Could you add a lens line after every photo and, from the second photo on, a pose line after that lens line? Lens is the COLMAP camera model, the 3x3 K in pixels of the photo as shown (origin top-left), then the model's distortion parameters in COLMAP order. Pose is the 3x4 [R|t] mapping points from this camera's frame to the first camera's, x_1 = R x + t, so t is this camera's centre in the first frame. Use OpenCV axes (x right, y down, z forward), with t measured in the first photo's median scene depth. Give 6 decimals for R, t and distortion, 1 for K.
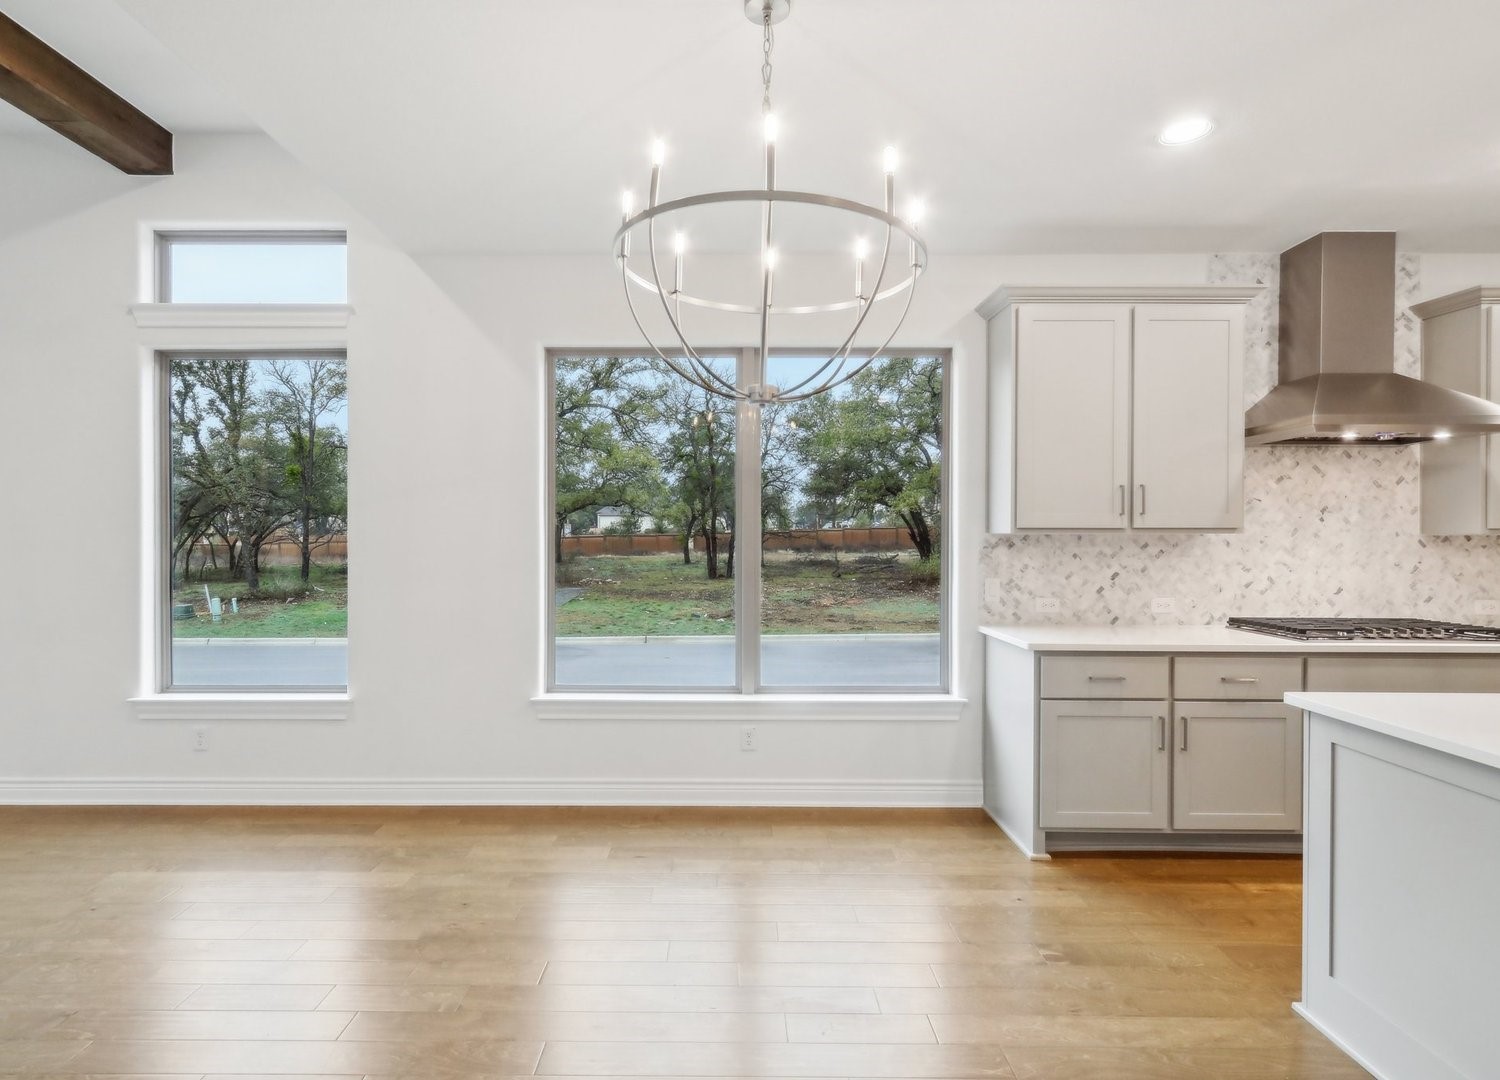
lens RADIAL K [[764.8, 0, 724.8], [0, 764.8, 539.7], [0, 0, 1]] dist [0.000730, 0.001536]
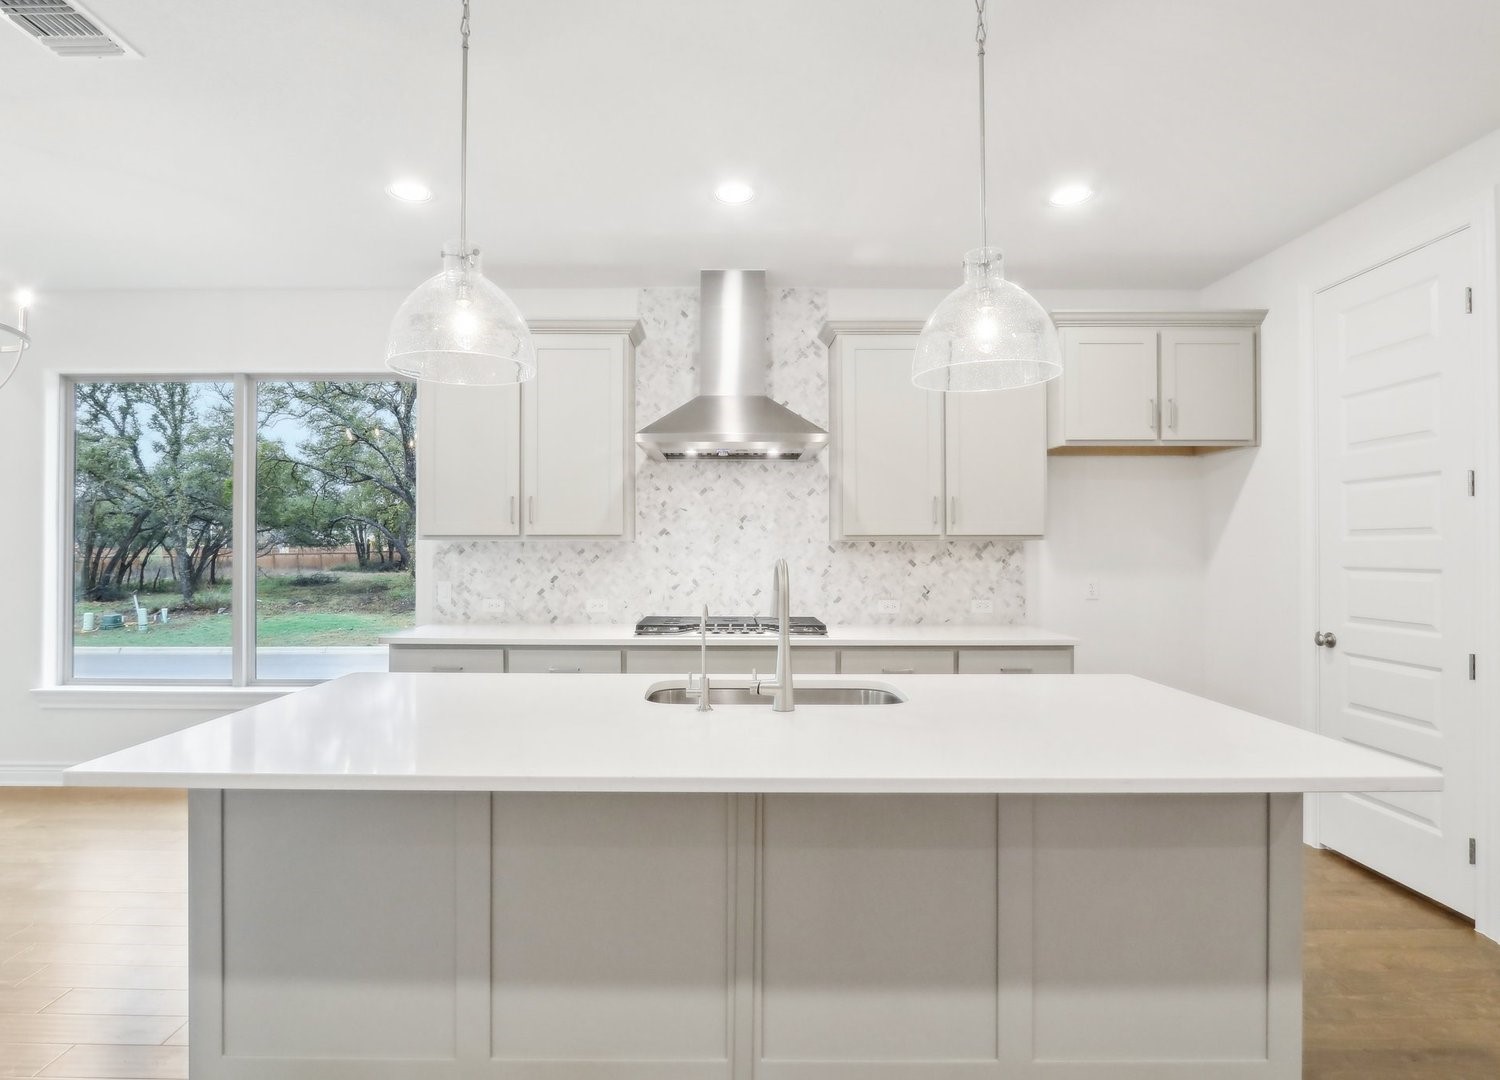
lens RADIAL K [[766.1, 0, 750.0], [0, 766.1, 540.0], [0, 0, 1]] dist [-0.020399, 0.000596]
pose [[0.999975, -0.001239, 0.006889, 0.784894], [0.001346, 0.999878, -0.015585, 0.008957], [-0.006869, 0.015593, 0.999855, -0.102222]]
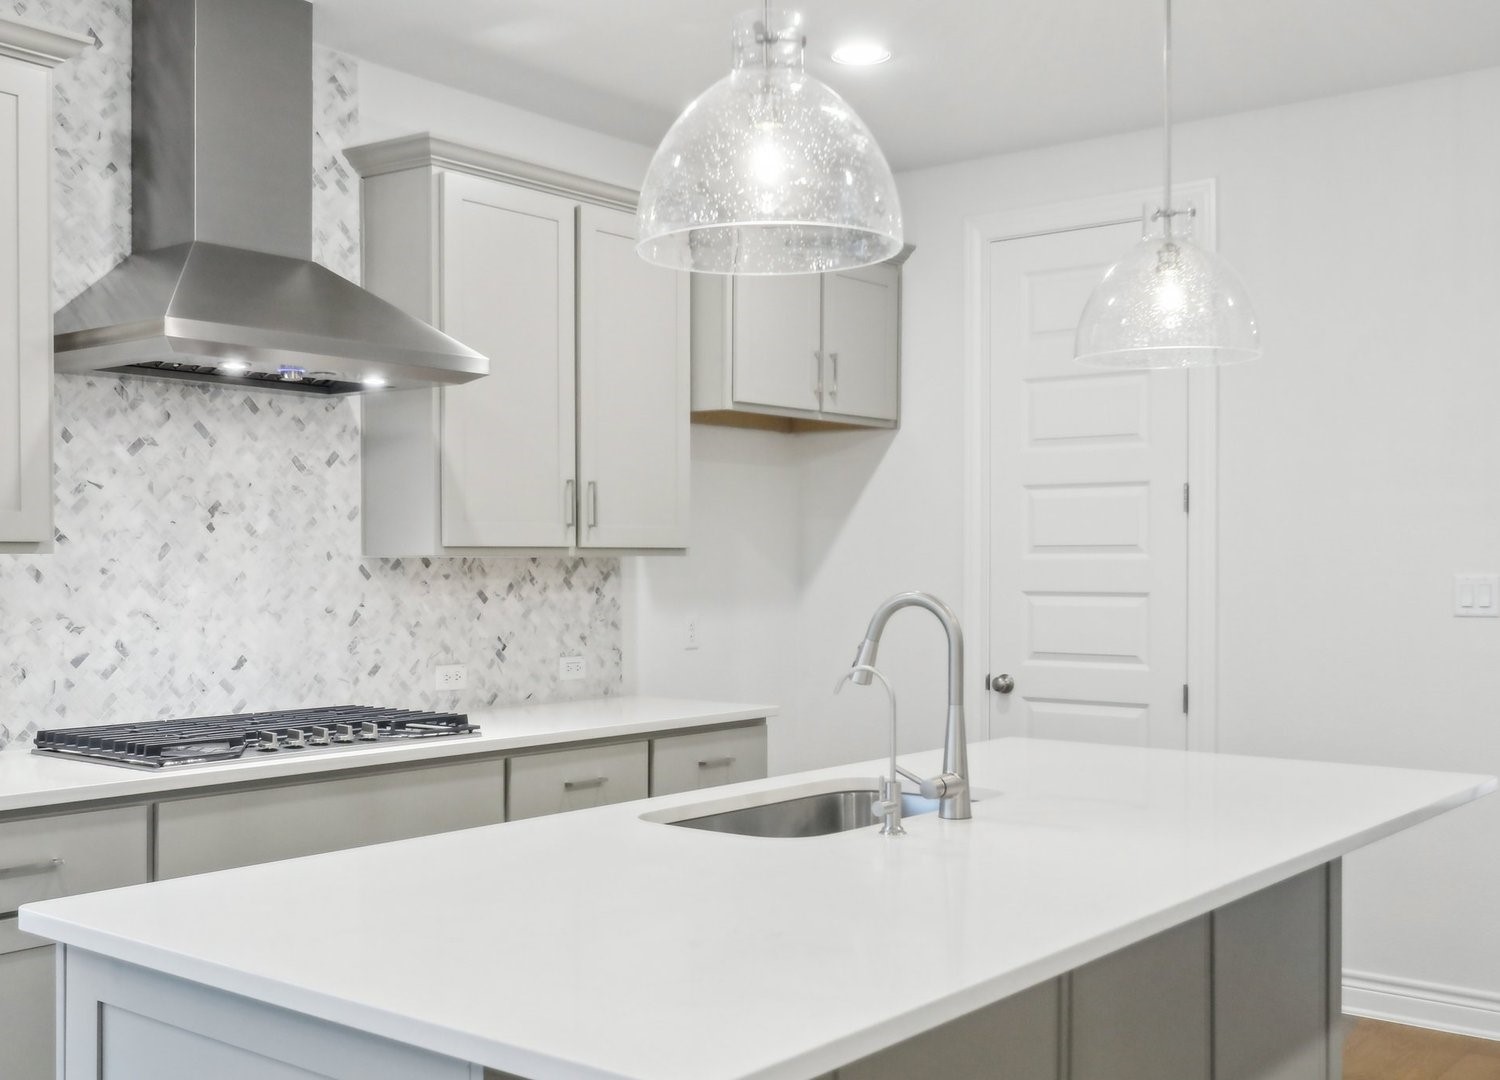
lens RADIAL K [[1596.7, 0, 712.0], [0, 1596.7, 580.2], [0, 0, 1]] dist [-0.000923, 0.030989]
pose [[0.630602, -0.010898, 0.776030, 0.154062], [0.004635, 0.999936, 0.010276, 0.000111], [-0.776092, -0.002883, 0.630613, 0.053573]]
